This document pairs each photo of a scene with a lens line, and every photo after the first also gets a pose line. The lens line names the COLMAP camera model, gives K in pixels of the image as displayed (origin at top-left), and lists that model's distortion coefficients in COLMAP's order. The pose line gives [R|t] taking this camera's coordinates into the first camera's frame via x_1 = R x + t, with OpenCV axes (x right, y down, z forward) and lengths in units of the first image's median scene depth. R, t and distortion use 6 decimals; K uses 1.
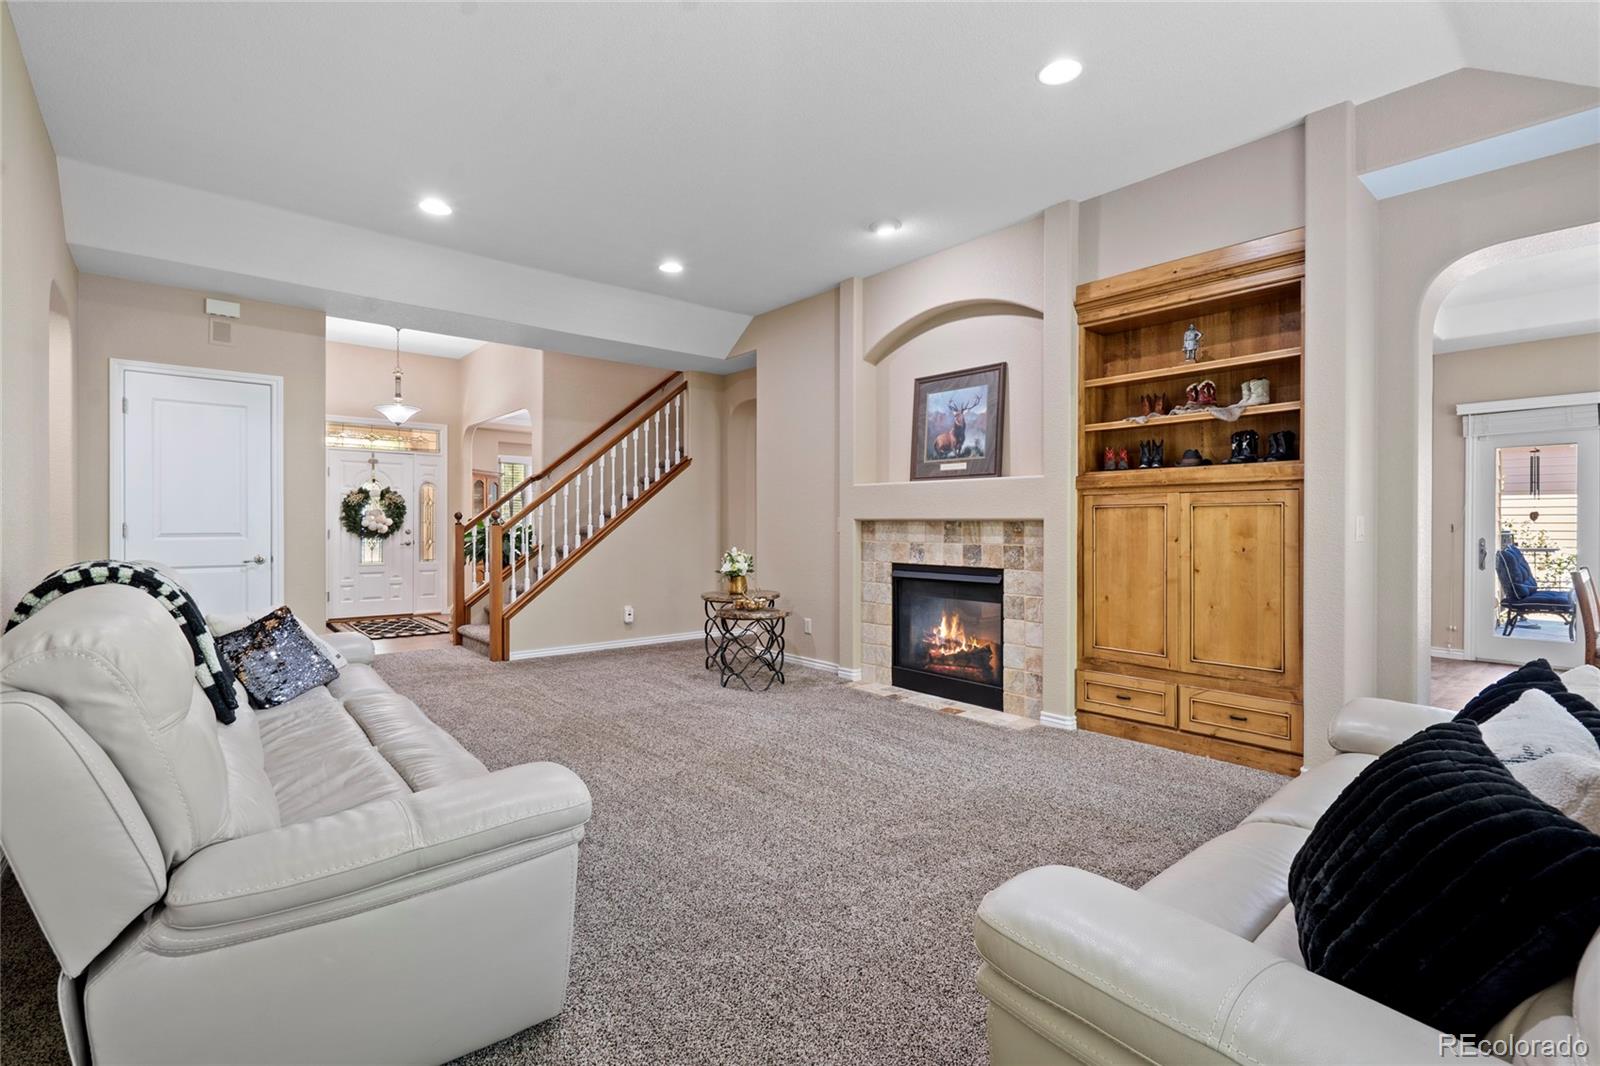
lens RADIAL K [[727.5, 0, 791.2], [0, 727.5, 536.2], [0, 0, 1]] dist [0.000966, 0.000943]
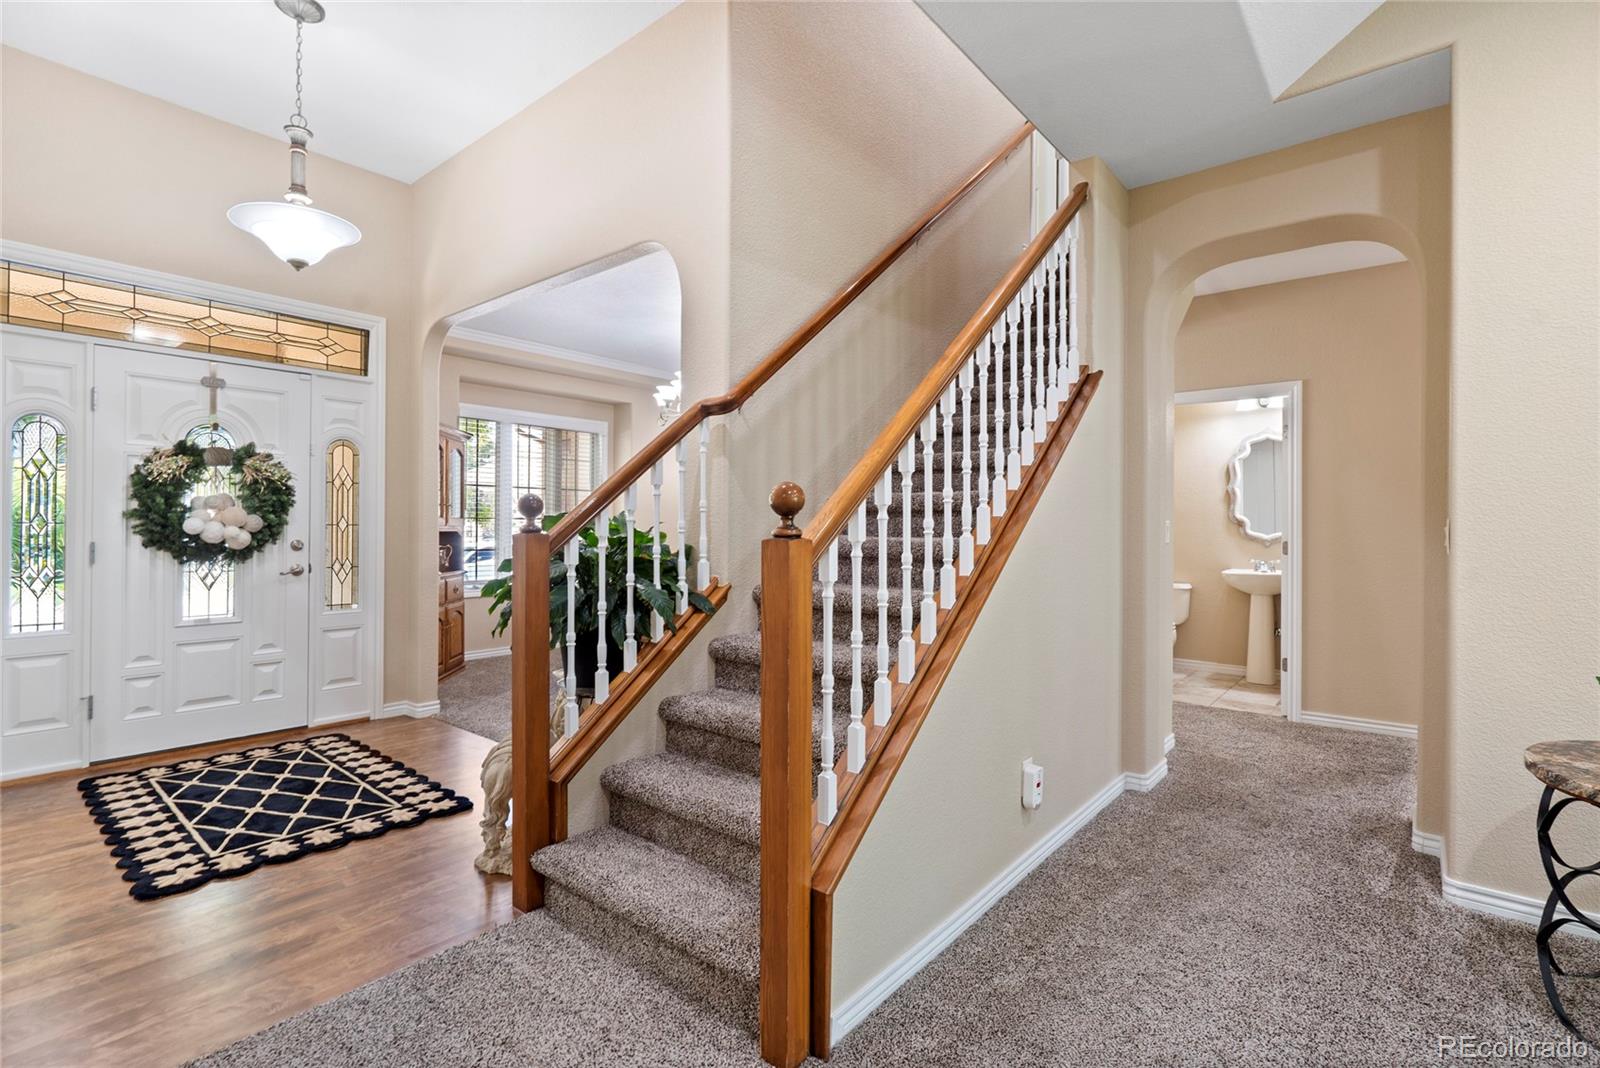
lens RADIAL K [[746.5, 0, 800.0], [0, 746.5, 534.0], [0, 0, 1]] dist [-0.002404, -0.000289]
pose [[0.985231, 0.001955, 0.171222, -0.311724], [-0.000864, 0.999979, -0.006451, -0.010790], [-0.171231, 0.006208, 0.985211, 0.513310]]
